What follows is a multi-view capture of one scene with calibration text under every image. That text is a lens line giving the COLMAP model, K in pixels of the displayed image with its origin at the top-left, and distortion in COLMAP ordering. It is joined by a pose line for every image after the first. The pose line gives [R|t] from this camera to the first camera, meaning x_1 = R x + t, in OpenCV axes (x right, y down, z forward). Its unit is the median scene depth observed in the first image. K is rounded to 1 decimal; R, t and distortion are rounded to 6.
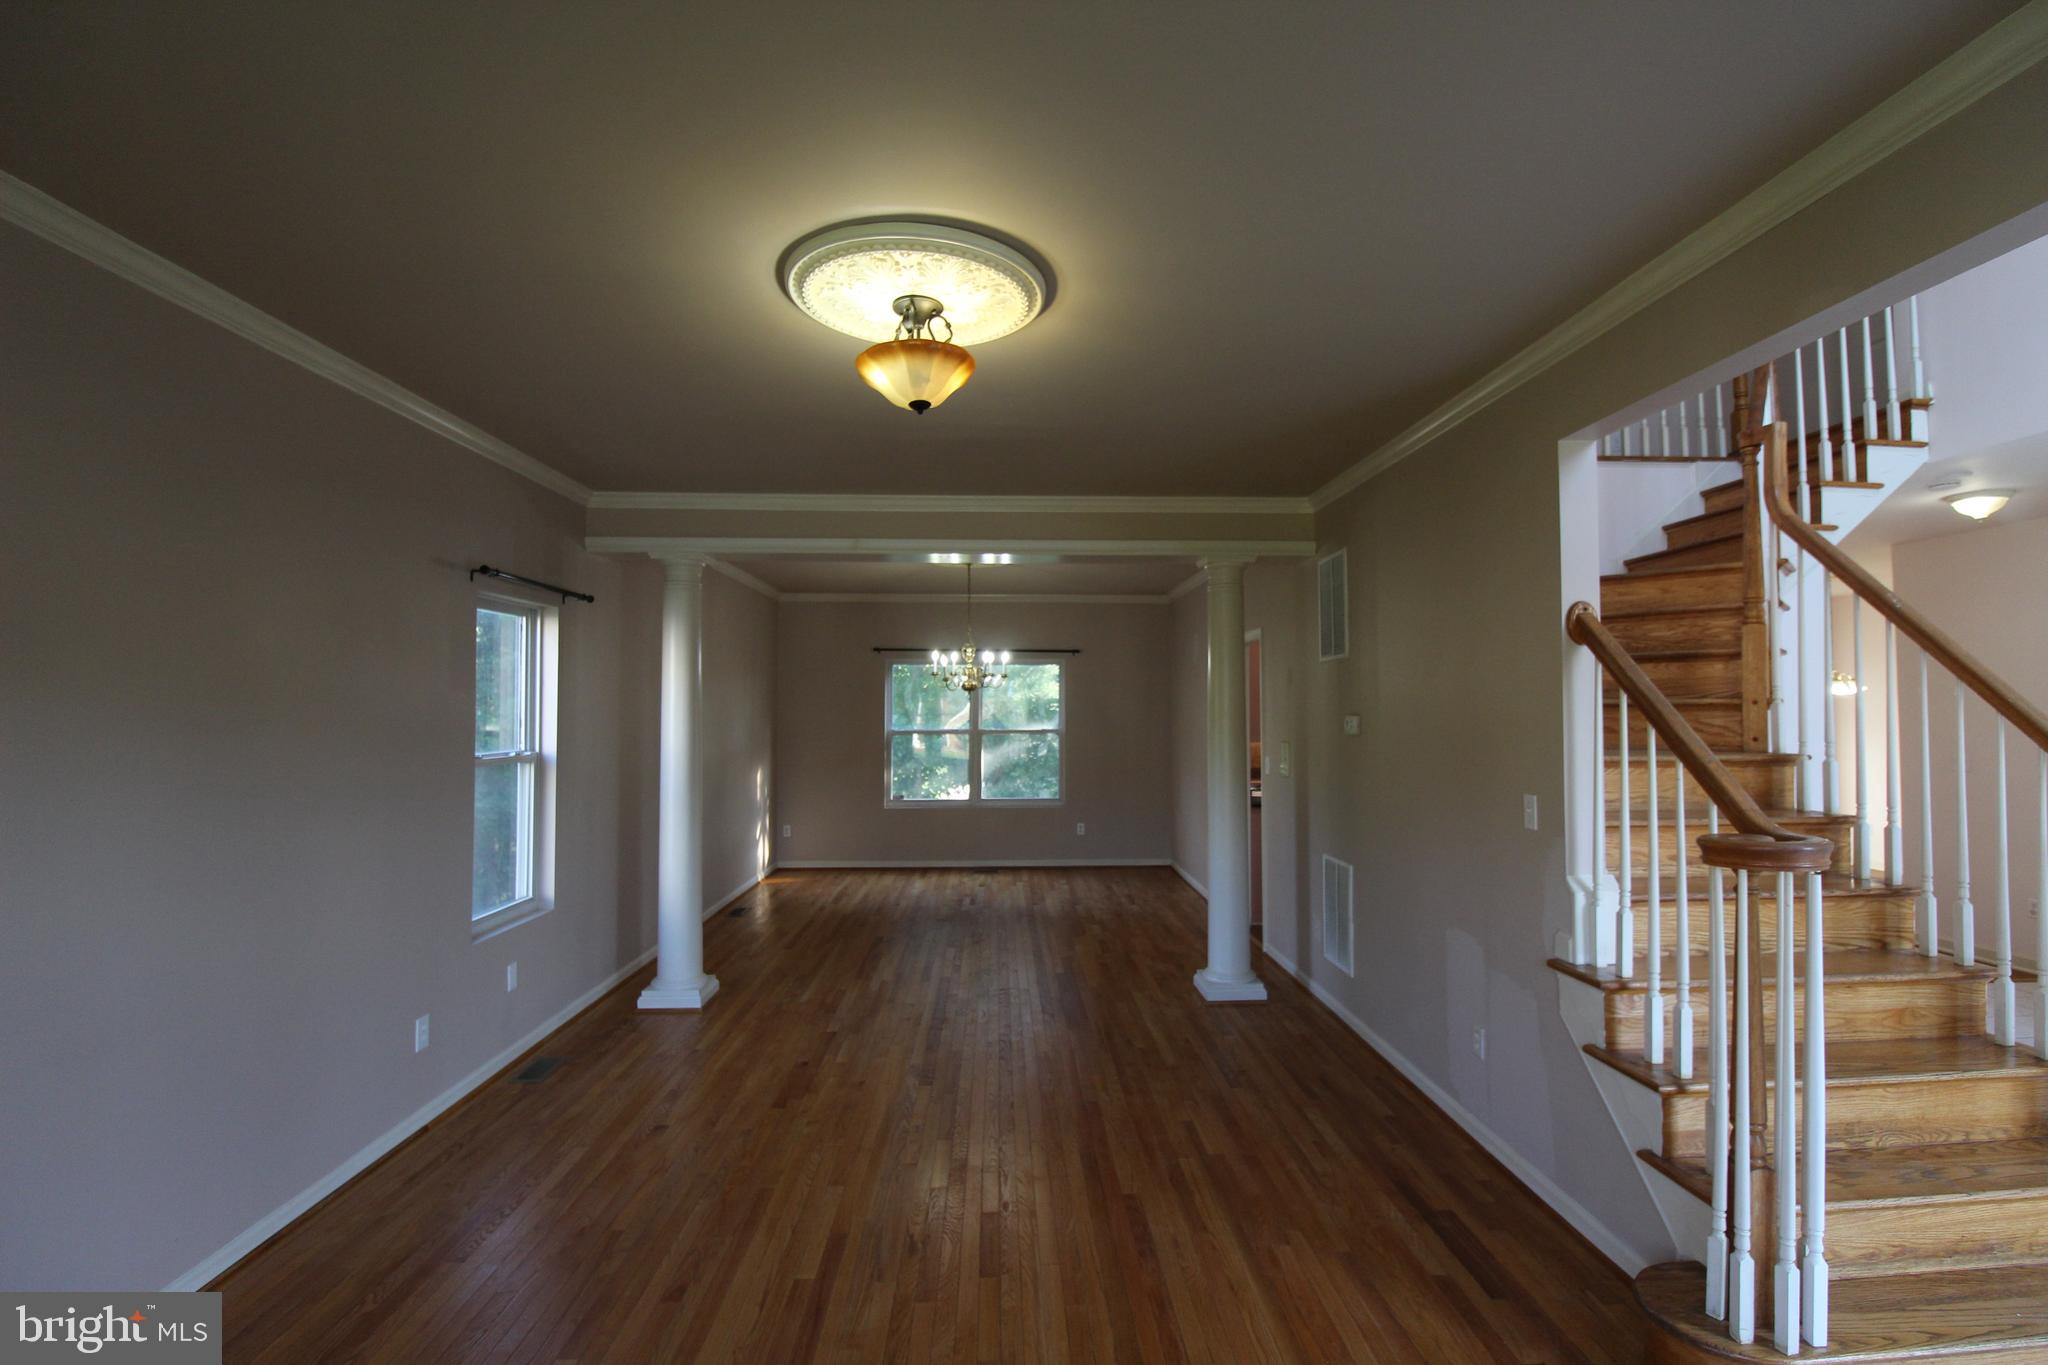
lens RADIAL K [[955.4, 0, 1036.9], [0, 955.4, 685.1], [0, 0, 1]] dist [0.000558, -0.012677]
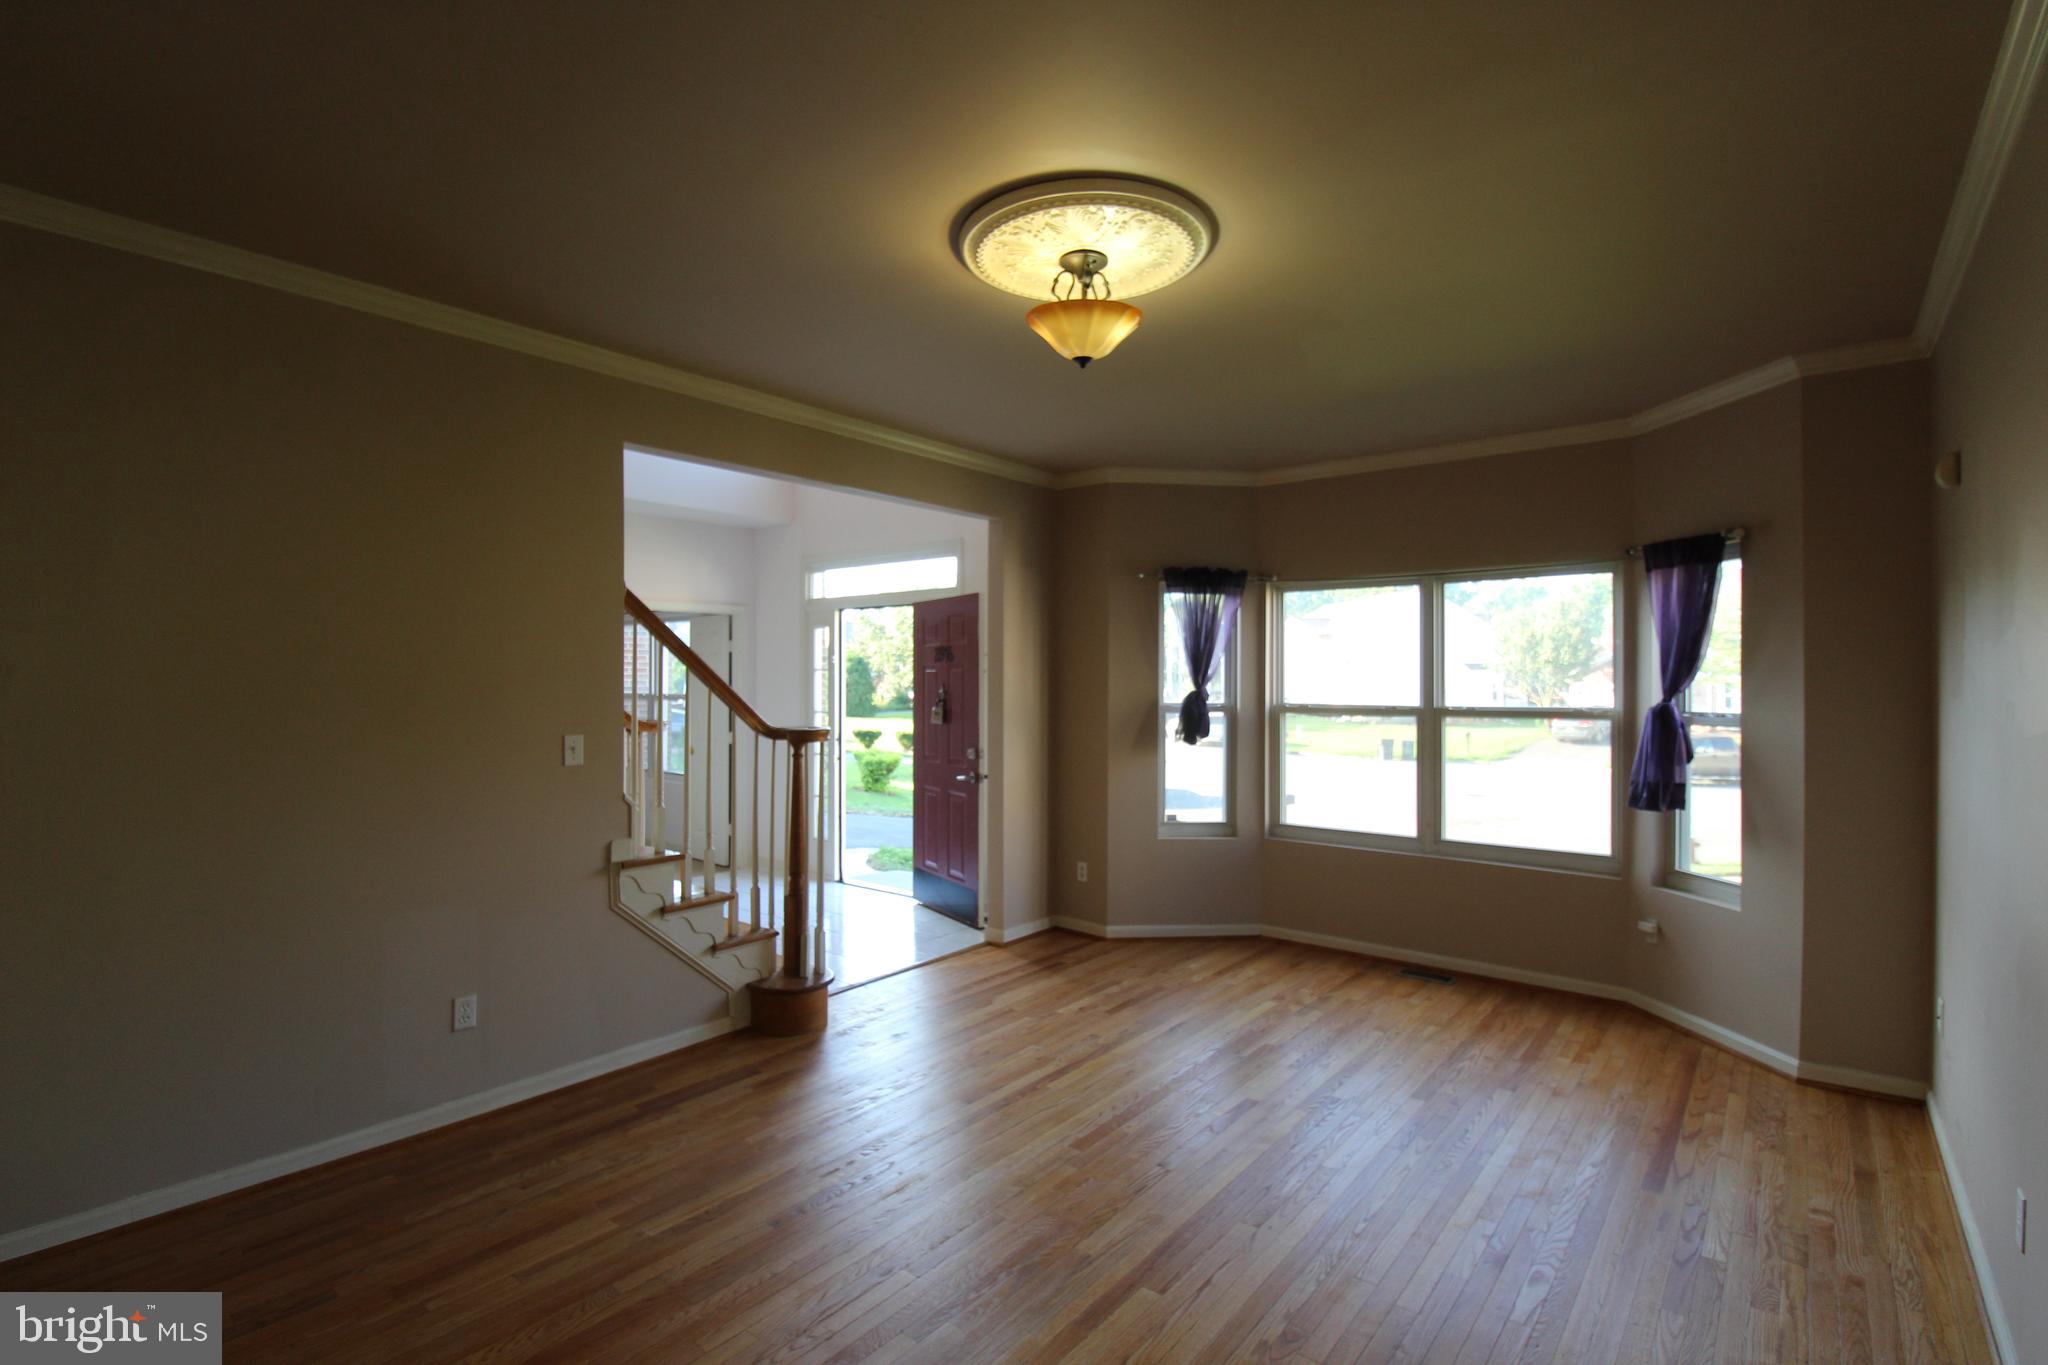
lens RADIAL K [[955.4, 0, 1047.0], [0, 955.4, 682.1], [0, 0, 1]] dist [0.000558, -0.012677]
pose [[-0.762535, -0.001313, 0.646946, -0.450484], [-0.020107, 0.999563, -0.021670, 0.047489], [-0.646635, -0.029532, -0.762228, 1.065893]]
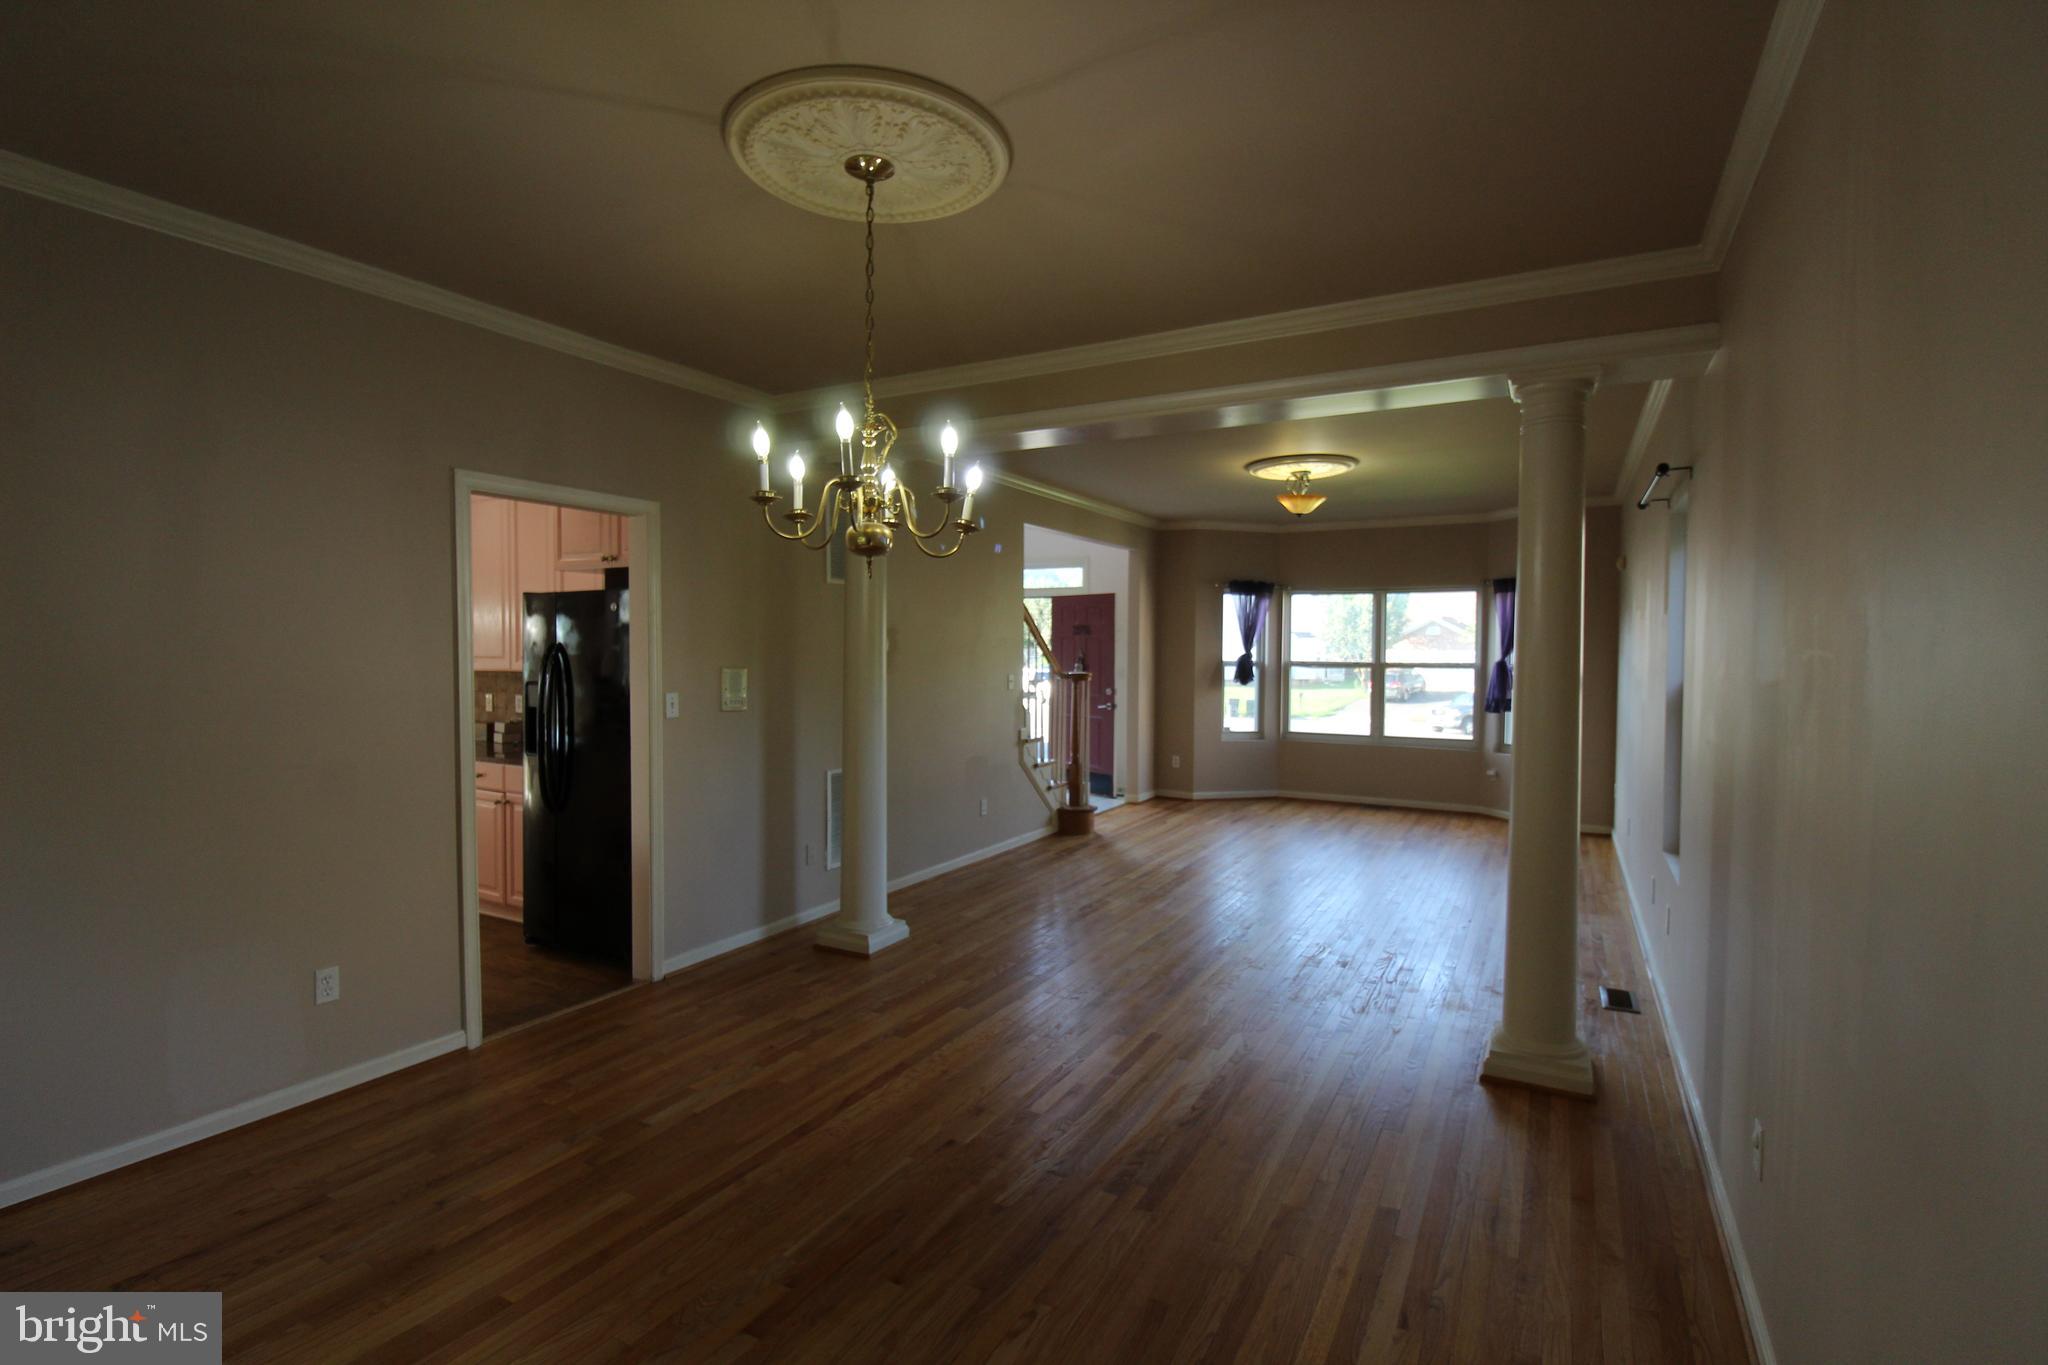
lens RADIAL K [[955.4, 0, 1052.8], [0, 955.4, 678.2], [0, 0, 1]] dist [0.000558, -0.012677]
pose [[-0.865902, -0.020415, 0.499797, -0.482531], [-0.019360, 0.999786, 0.007295, 0.076471], [-0.499839, -0.003359, -0.866112, 2.046326]]
